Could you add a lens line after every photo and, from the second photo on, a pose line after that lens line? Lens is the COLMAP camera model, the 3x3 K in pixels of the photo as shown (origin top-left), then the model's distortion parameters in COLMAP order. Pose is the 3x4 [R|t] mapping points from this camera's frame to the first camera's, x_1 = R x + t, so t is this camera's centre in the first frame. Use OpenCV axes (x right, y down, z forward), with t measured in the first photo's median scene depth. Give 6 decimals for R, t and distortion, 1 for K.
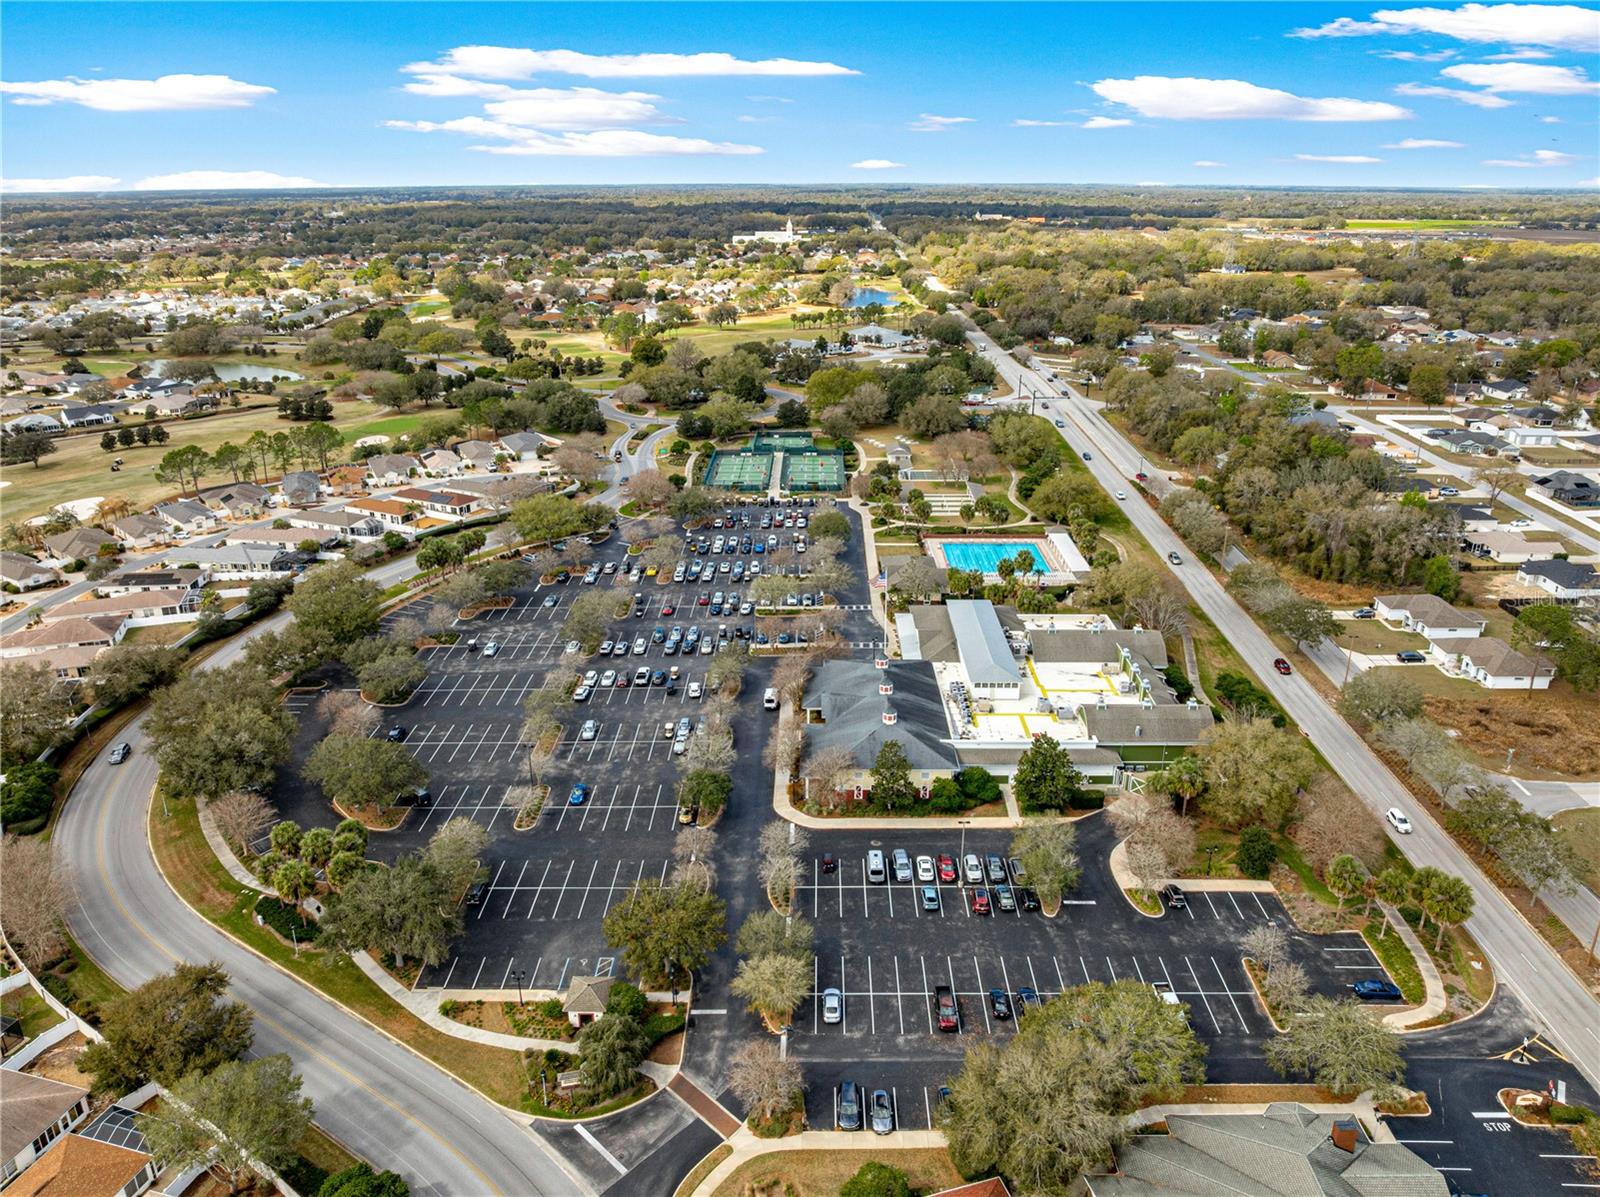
lens RADIAL K [[1119.4, 0, 800.0], [0, 1119.4, 598.5], [0, 0, 1]] dist [-0.076790, 0.045823]
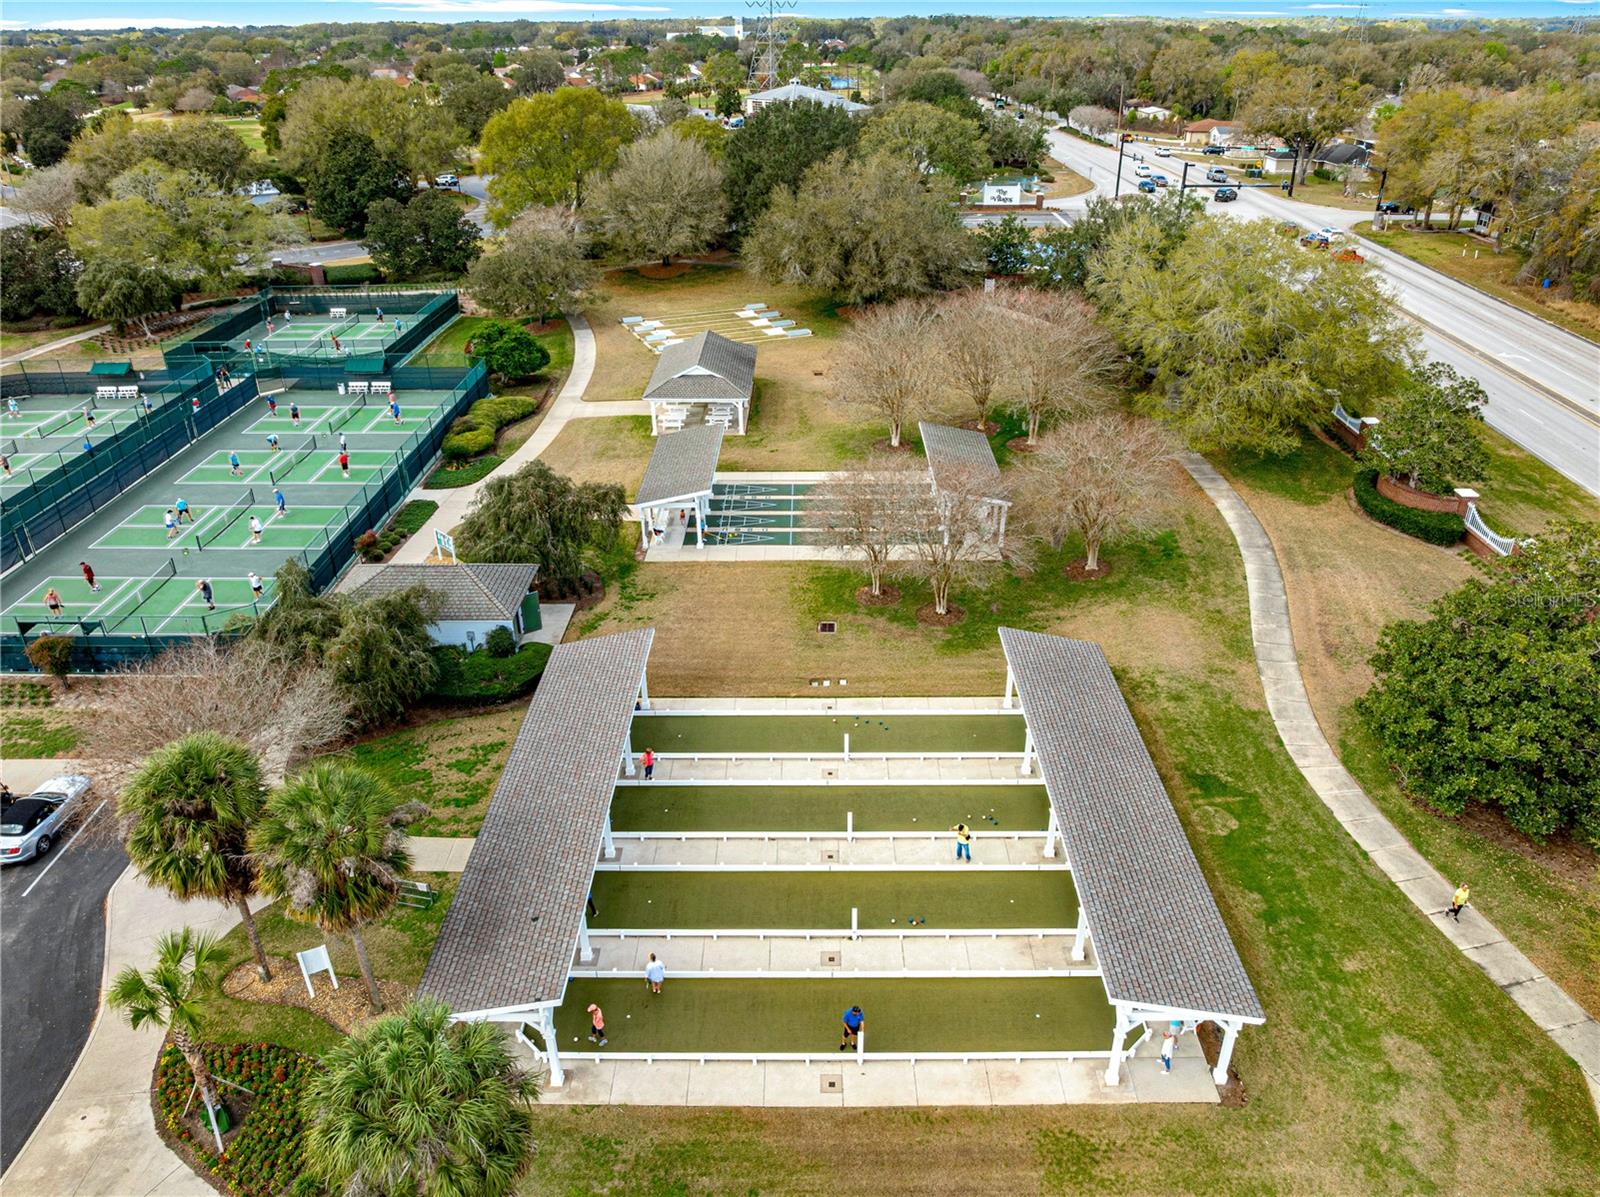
lens RADIAL K [[1119.4, 0, 800.0], [0, 1119.4, 598.5], [0, 0, 1]] dist [-0.076790, 0.045823]
pose [[0.999981, -0.002017, 0.005739, 0.100732], [0.001285, 0.992181, 0.124803, -0.106955], [-0.005946, -0.124793, 0.992165, 0.708661]]
